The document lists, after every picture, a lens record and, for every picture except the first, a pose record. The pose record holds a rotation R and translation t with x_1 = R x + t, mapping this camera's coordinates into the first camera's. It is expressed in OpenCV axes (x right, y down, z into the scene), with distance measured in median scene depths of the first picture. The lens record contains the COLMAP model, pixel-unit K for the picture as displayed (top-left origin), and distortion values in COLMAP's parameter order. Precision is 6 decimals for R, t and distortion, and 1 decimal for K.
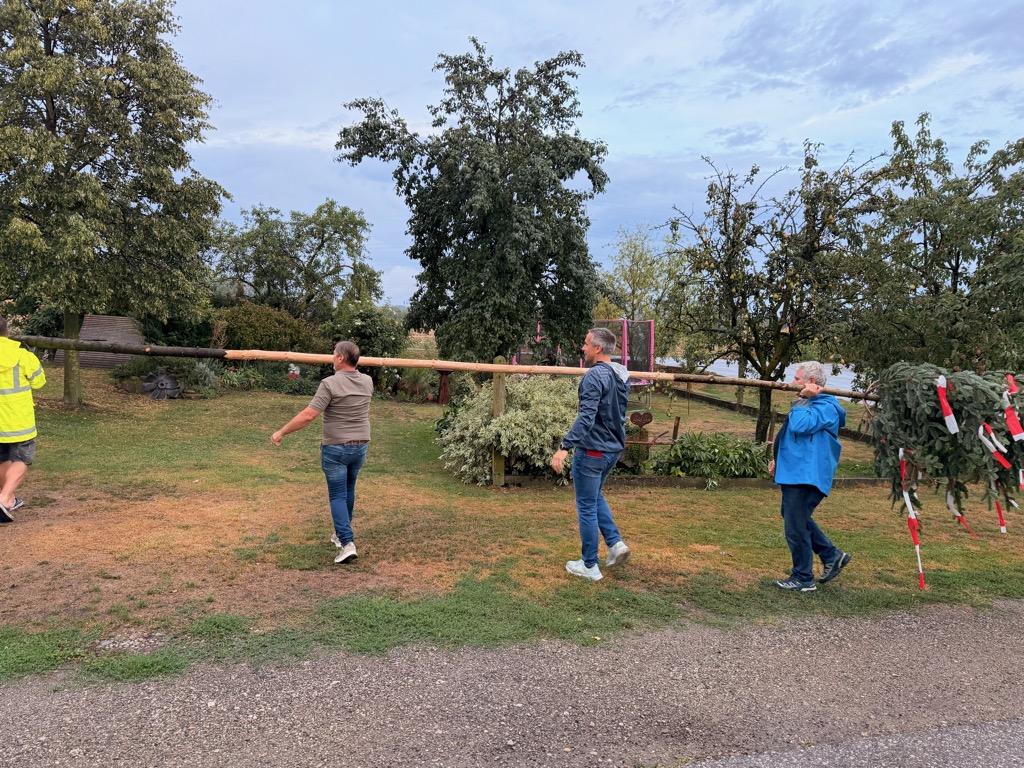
lens RADIAL K [[707.4, 0, 511.6], [0, 707.4, 393.4], [0, 0, 1]] dist [0.031330, -0.051295]
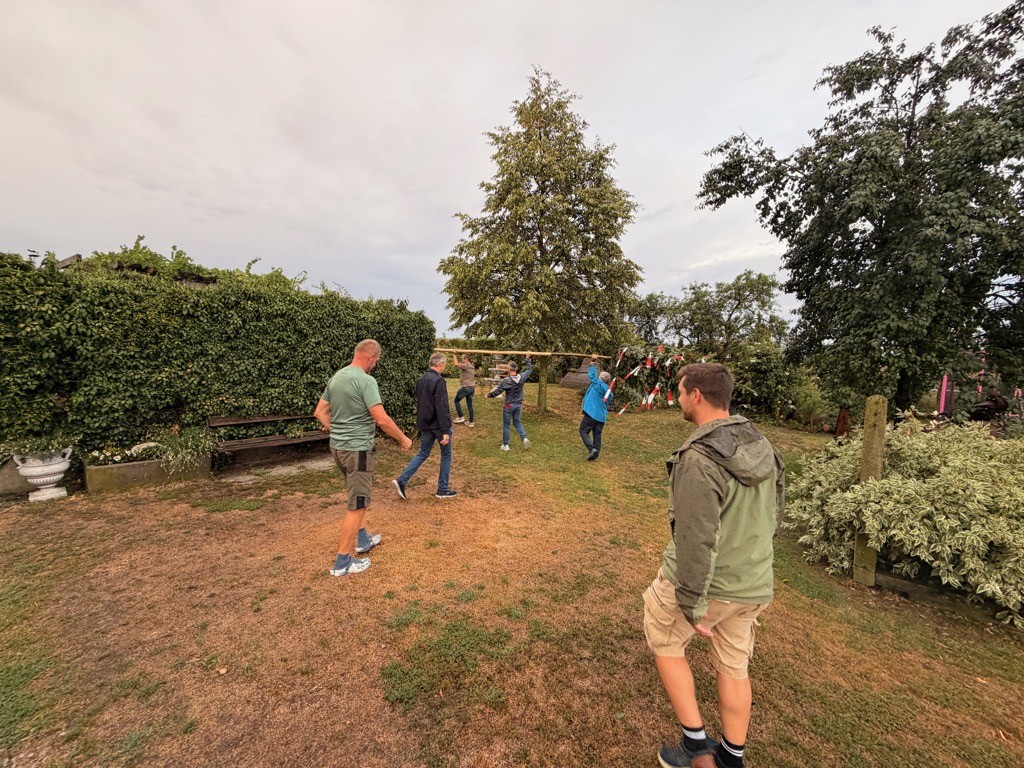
lens RADIAL K [[404.7, 0, 511.2], [0, 404.7, 384.3], [0, 0, 1]] dist [0.000080, 0.000277]
pose [[0.673107, 0.032967, -0.738810, 0.027193], [-0.072411, 0.997144, -0.021477, -0.022185], [0.735992, 0.067954, 0.673571, 0.361916]]
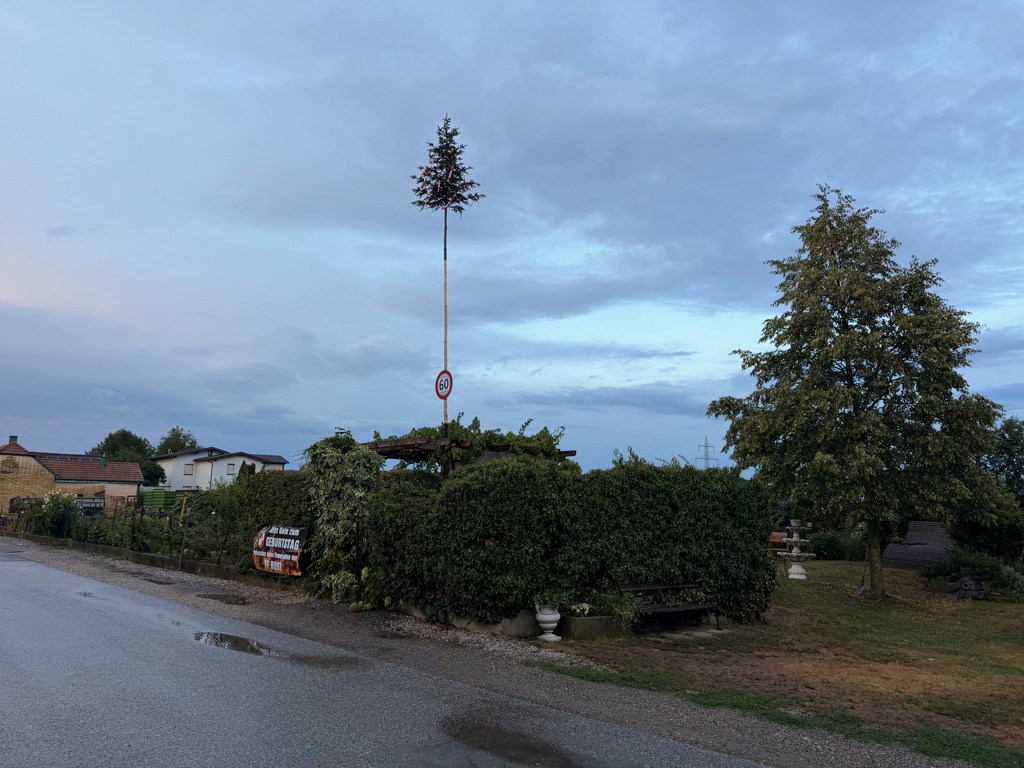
lens RADIAL K [[707.4, 0, 518.9], [0, 707.4, 377.3], [0, 0, 1]] dist [0.031330, -0.051295]
pose [[0.456074, -0.199881, -0.867205, 0.266656], [-0.076996, 0.961935, -0.262208, 0.025614], [0.886605, 0.186357, 0.423323, -0.150203]]
